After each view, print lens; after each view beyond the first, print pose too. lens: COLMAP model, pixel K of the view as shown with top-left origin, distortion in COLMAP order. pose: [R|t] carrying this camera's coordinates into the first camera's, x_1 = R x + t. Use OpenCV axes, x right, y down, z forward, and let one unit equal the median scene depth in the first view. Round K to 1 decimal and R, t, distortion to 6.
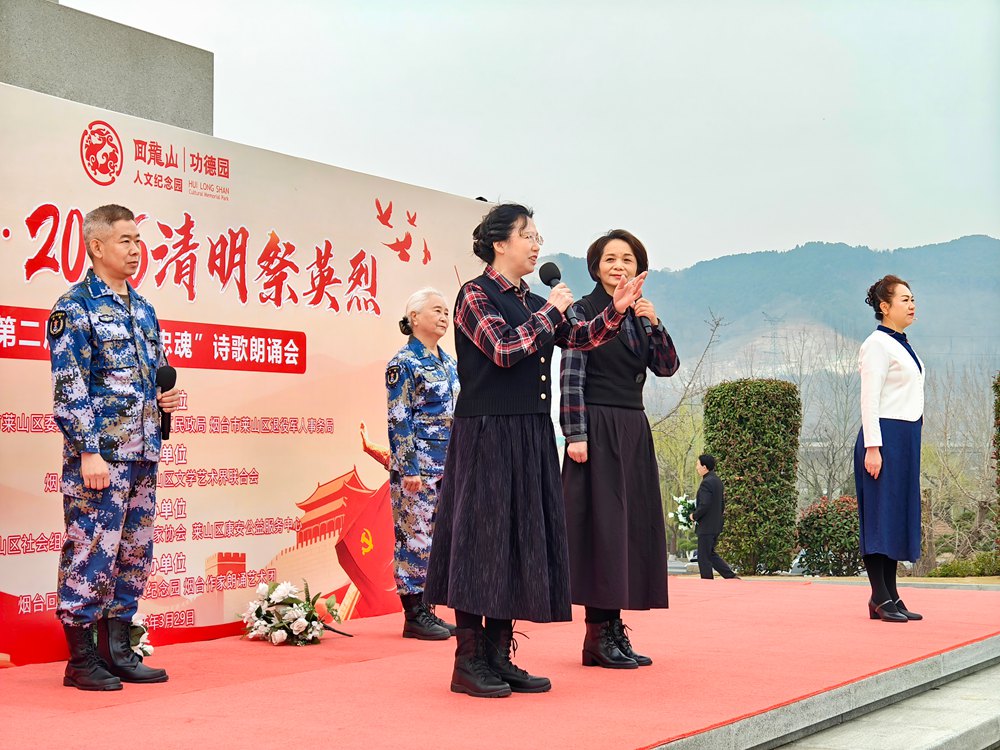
lens RADIAL K [[1921.3, 0, 491.7], [0, 1921.3, 381.0], [0, 0, 1]] dist [0.027408, -0.137186]
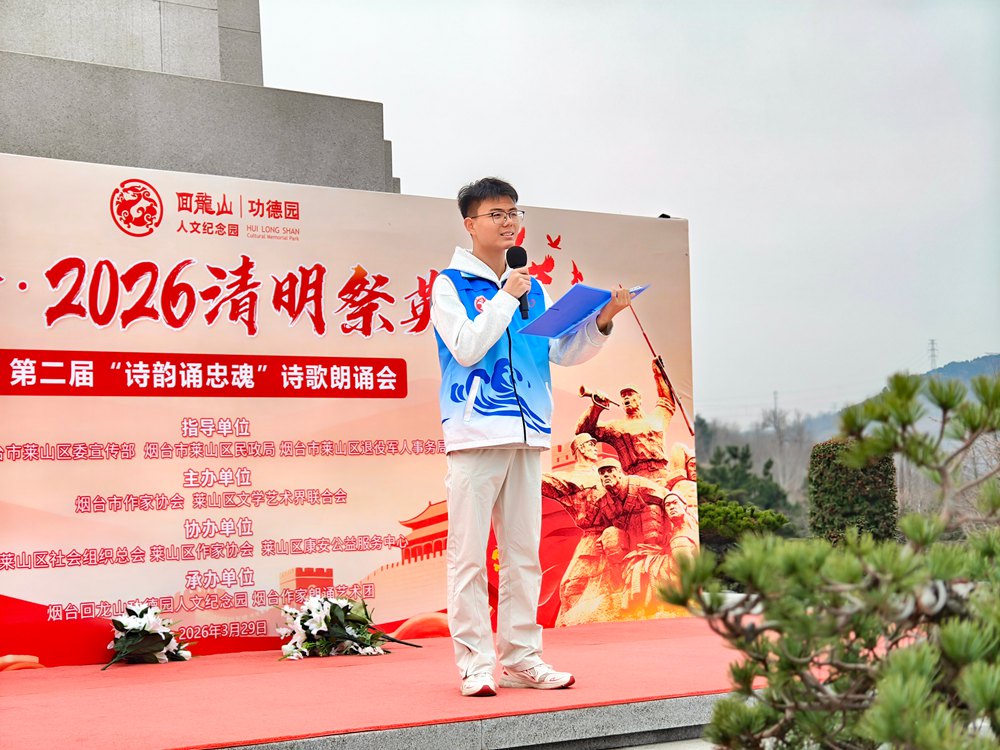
lens RADIAL K [[1921.3, 0, 491.7], [0, 1921.3, 381.0], [0, 0, 1]] dist [0.027408, -0.137186]
pose [[0.904806, -0.056054, -0.422119, 0.413242], [0.045148, 0.998339, -0.035798, 0.028300], [0.423425, 0.013332, 0.905833, 0.072307]]
